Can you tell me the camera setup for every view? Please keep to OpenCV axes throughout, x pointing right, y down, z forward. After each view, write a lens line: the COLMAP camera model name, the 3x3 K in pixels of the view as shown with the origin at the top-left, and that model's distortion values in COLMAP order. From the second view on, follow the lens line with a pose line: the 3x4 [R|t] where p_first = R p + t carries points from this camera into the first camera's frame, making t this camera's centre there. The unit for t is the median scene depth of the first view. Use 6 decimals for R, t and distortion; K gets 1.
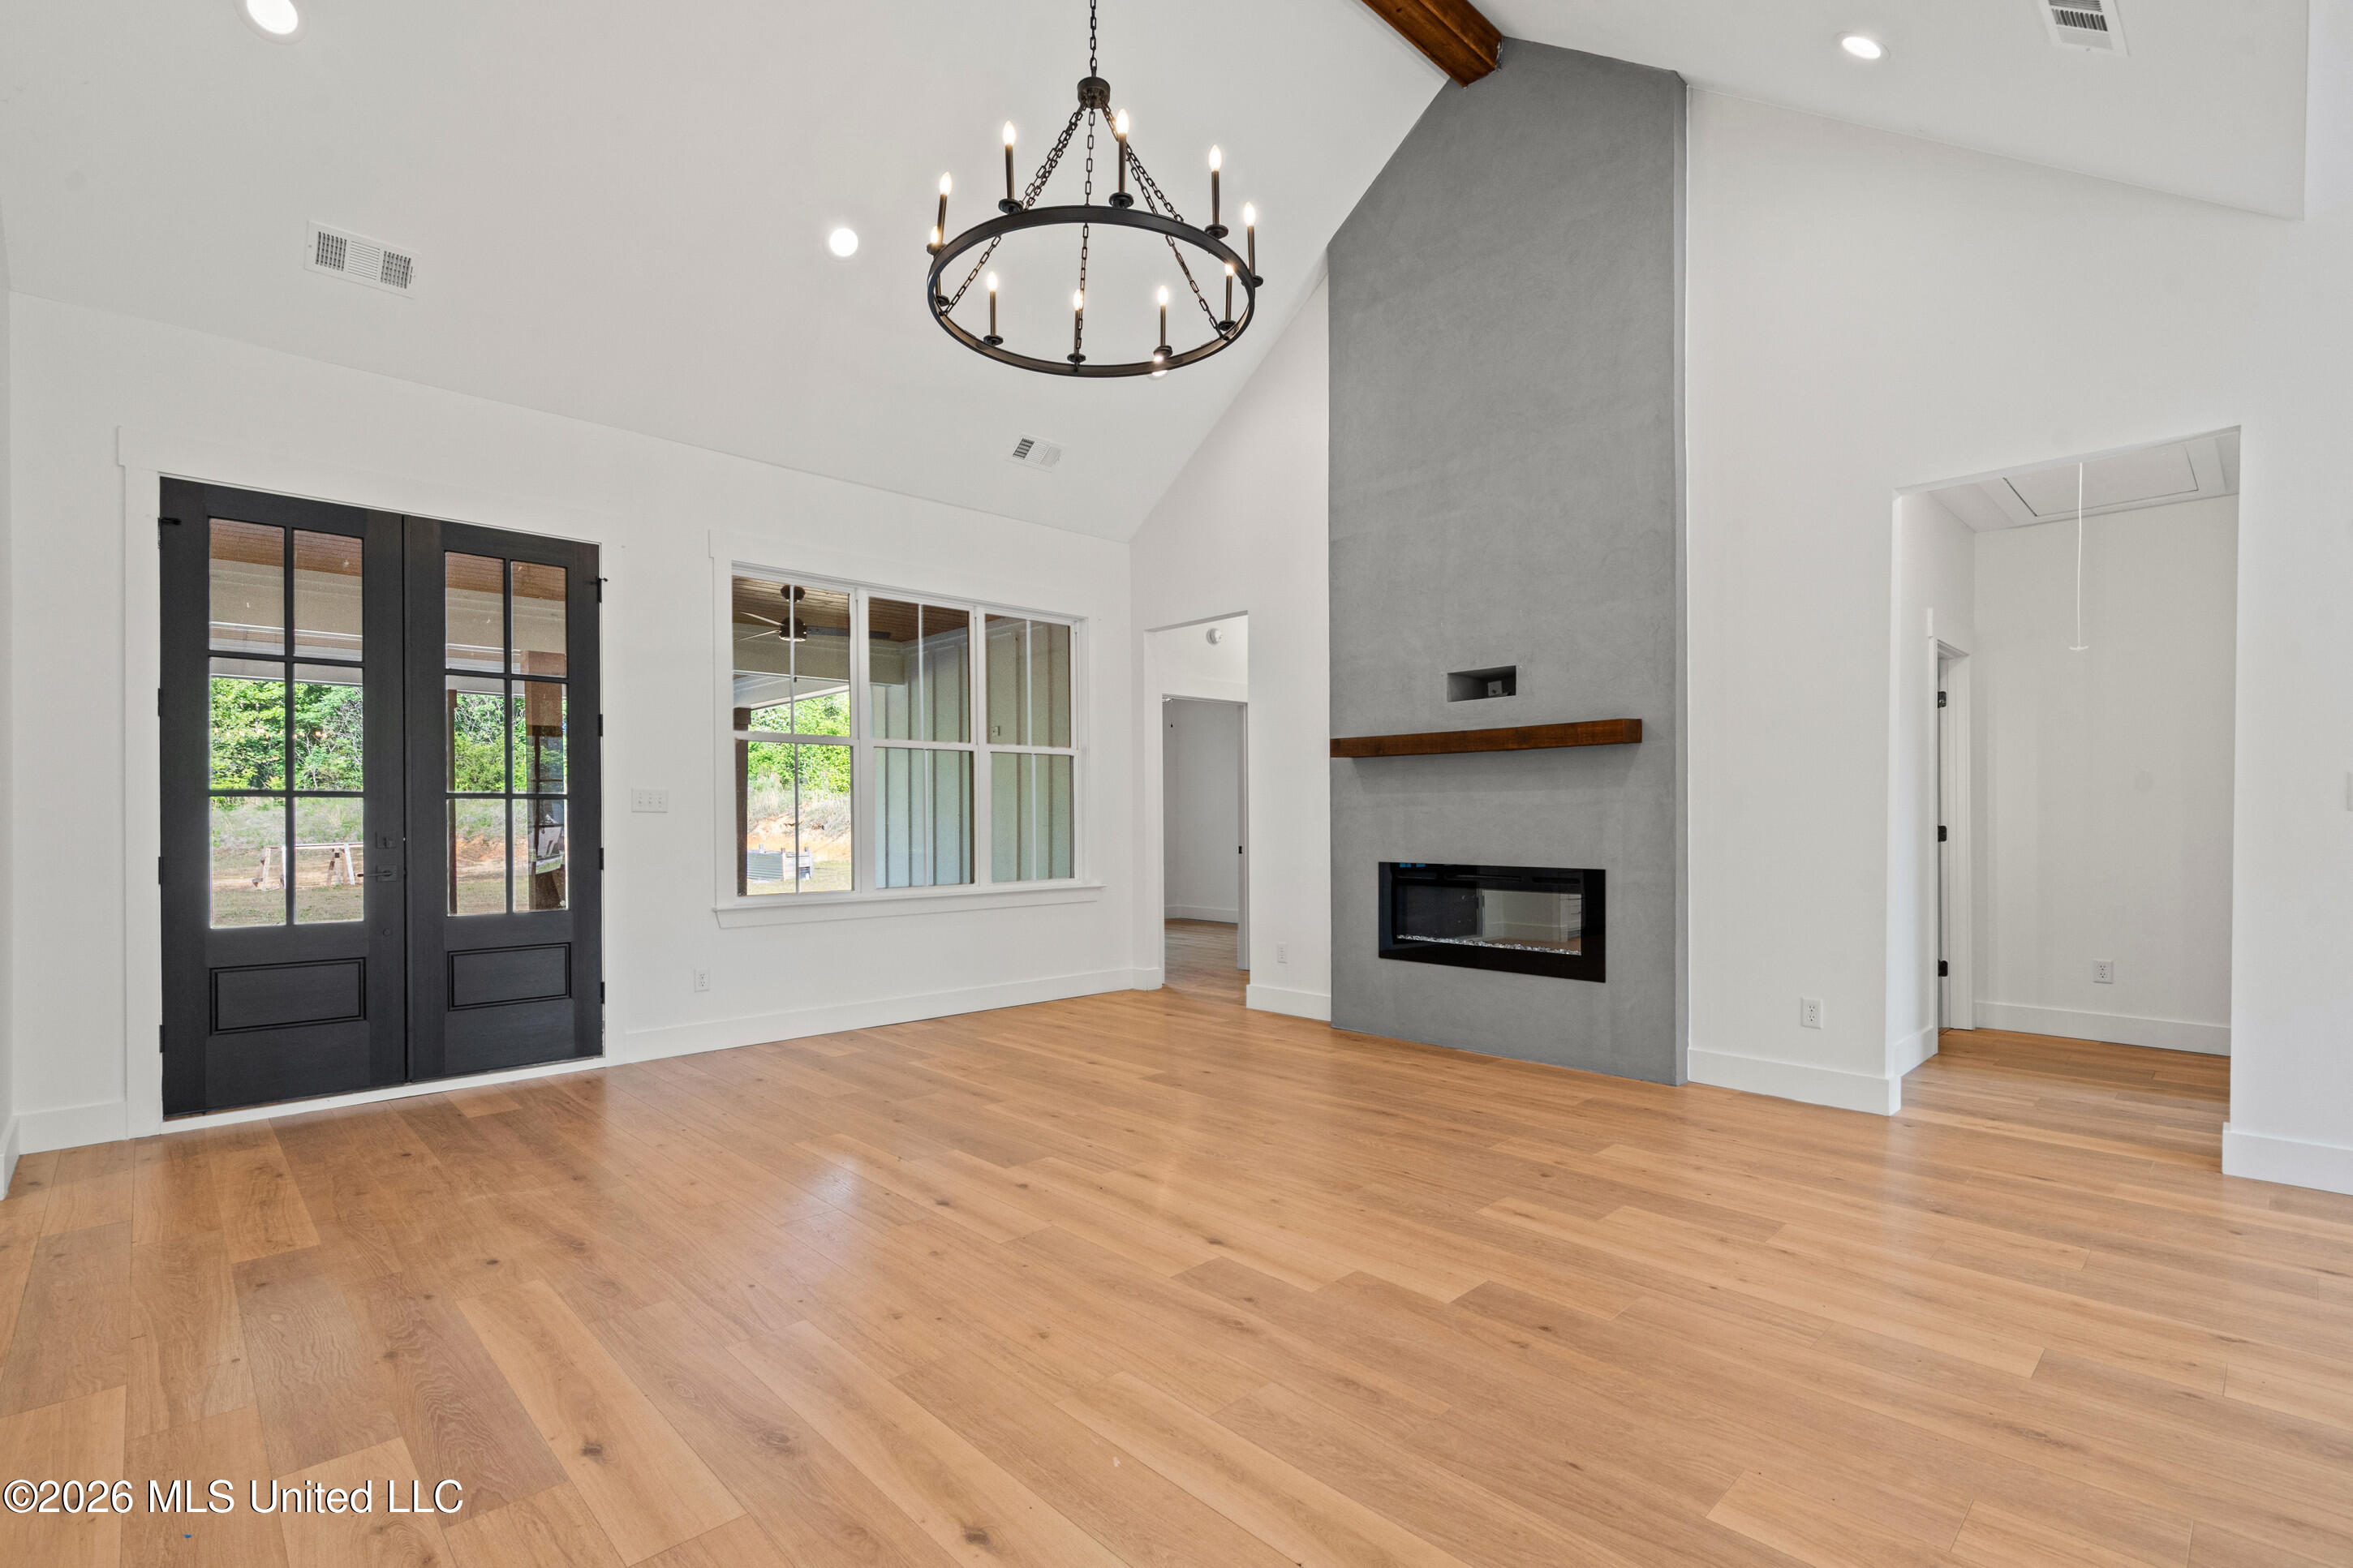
lens RADIAL K [[1083.2, 0, 1174.9], [0, 1083.2, 819.2], [0, 0, 1]] dist [-0.002514, 0.000164]
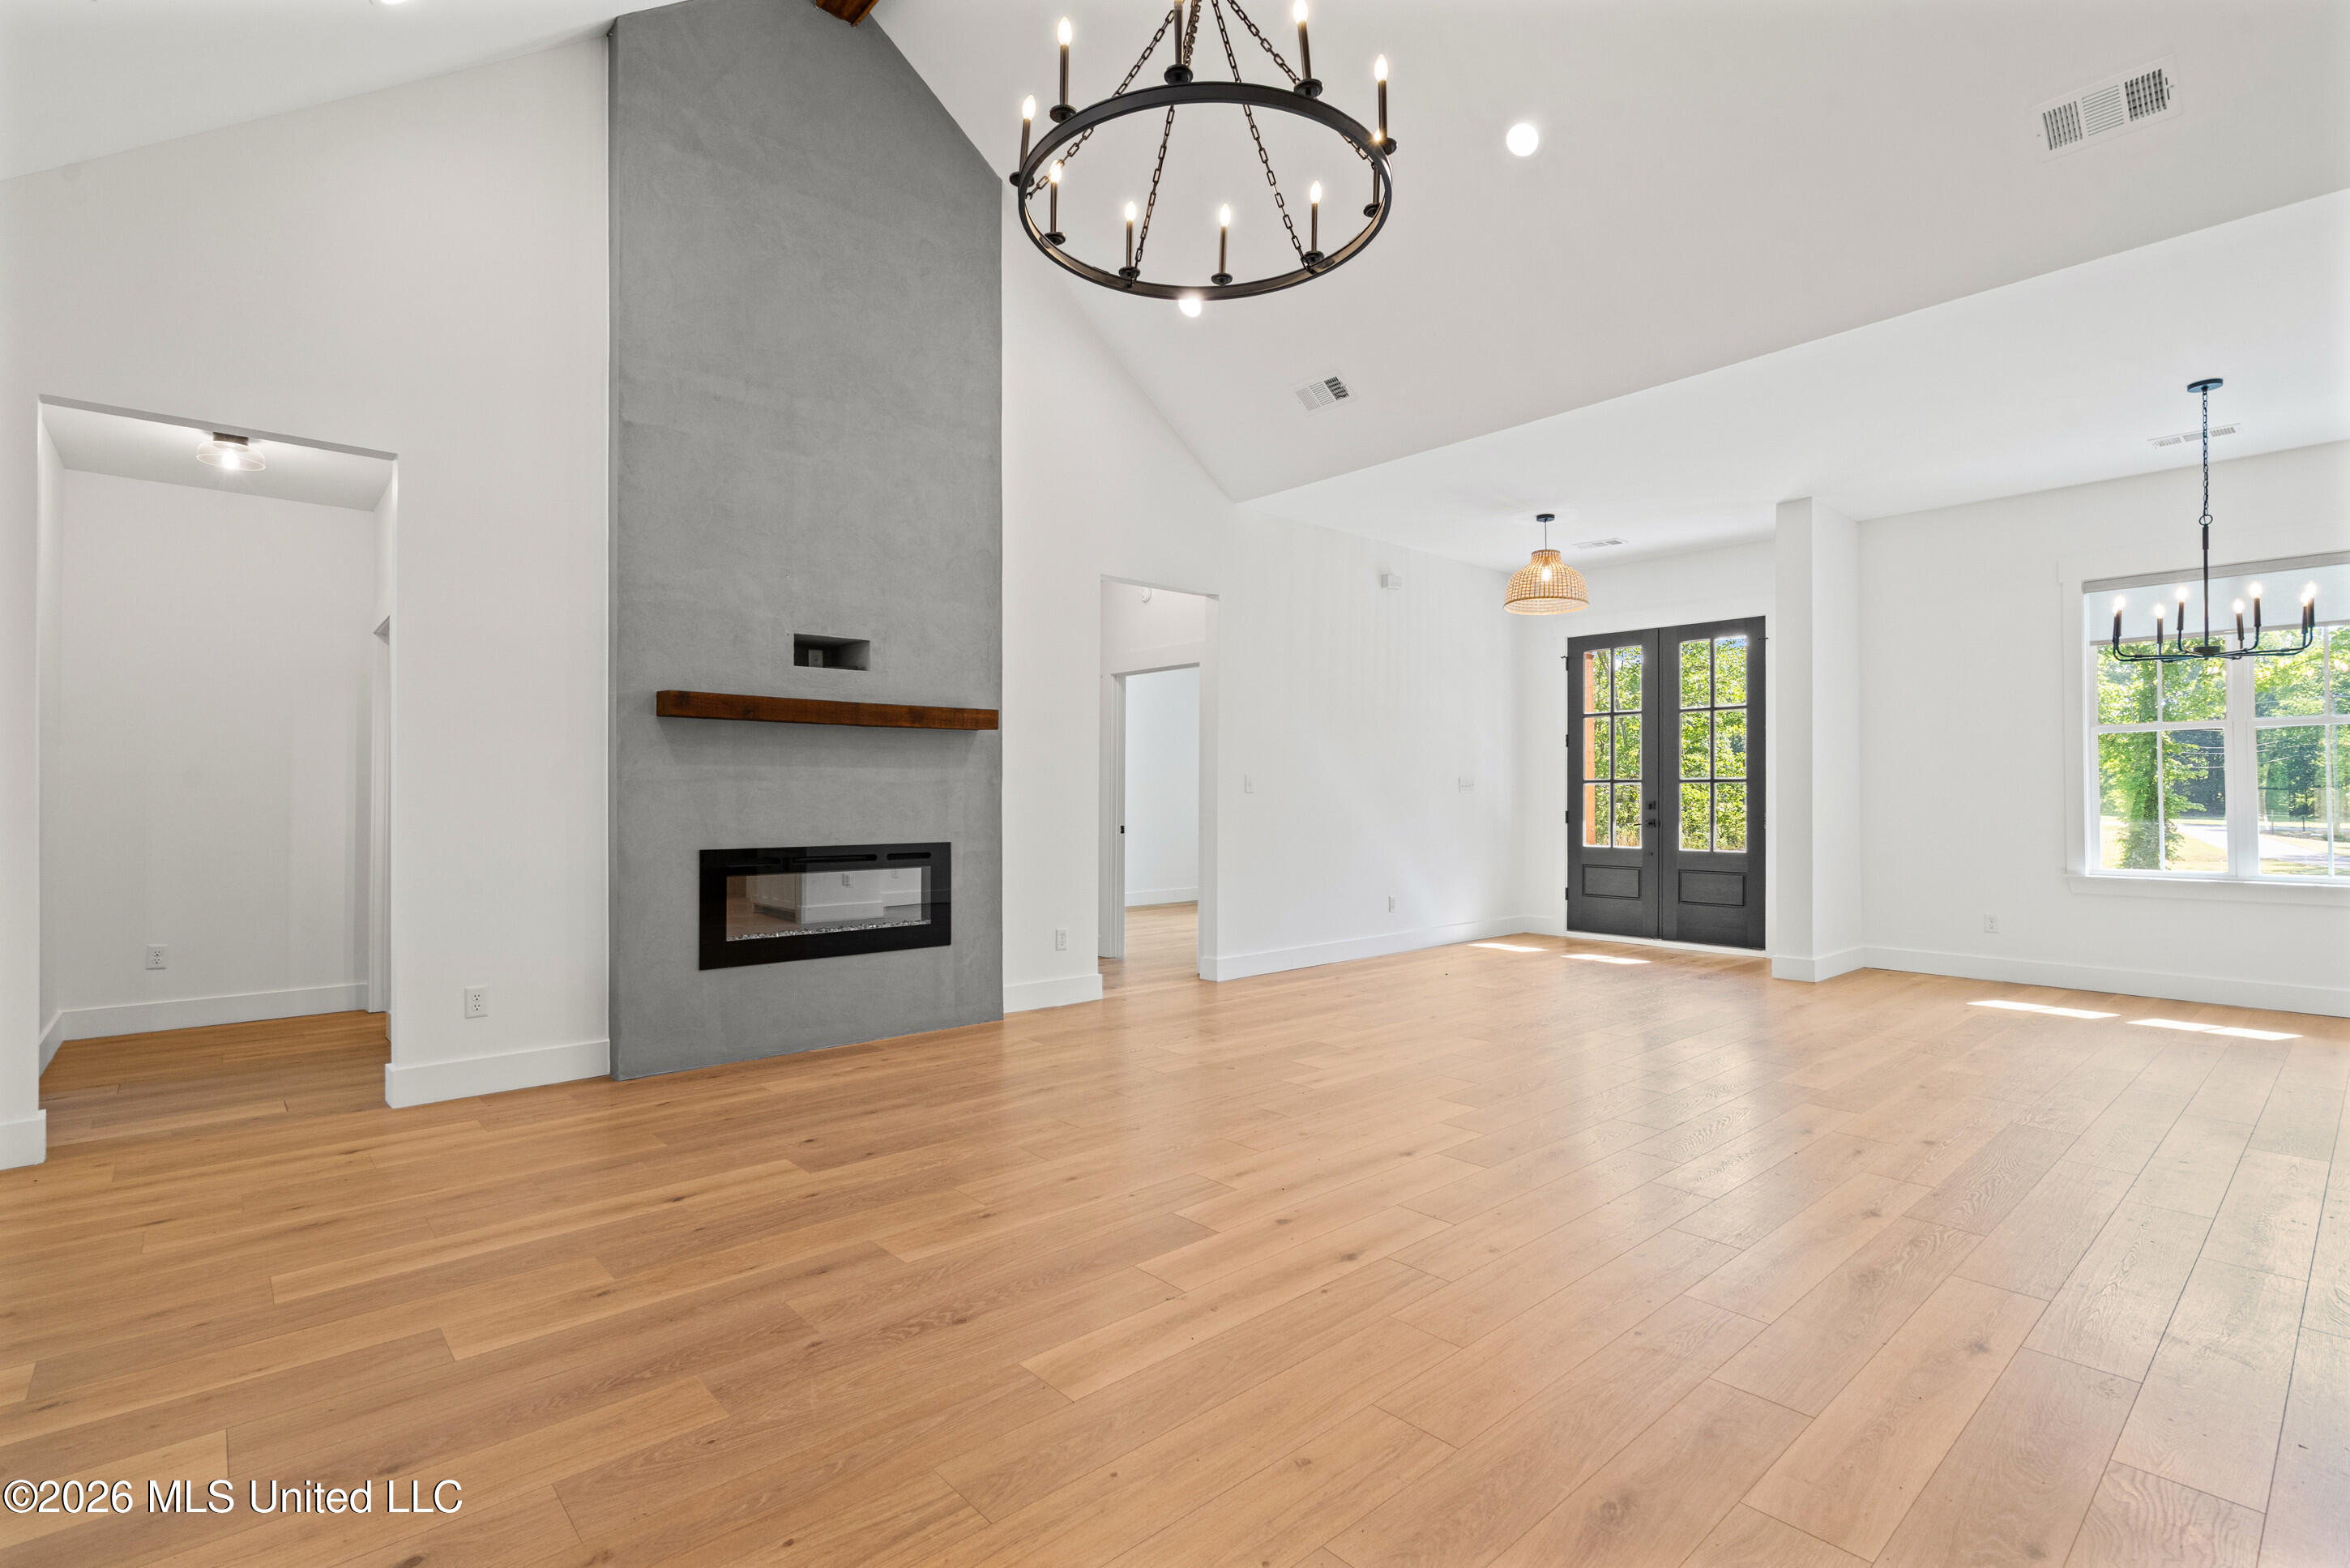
lens RADIAL K [[1071.0, 0, 1175.0], [0, 1071.0, 784.0], [0, 0, 1]] dist [-0.001542, 0.000035]
pose [[0.047823, 0.013812, 0.998760, -0.684473], [0.001392, 0.999903, -0.013894, 0.002515], [-0.998855, 0.002054, 0.047799, 0.716915]]
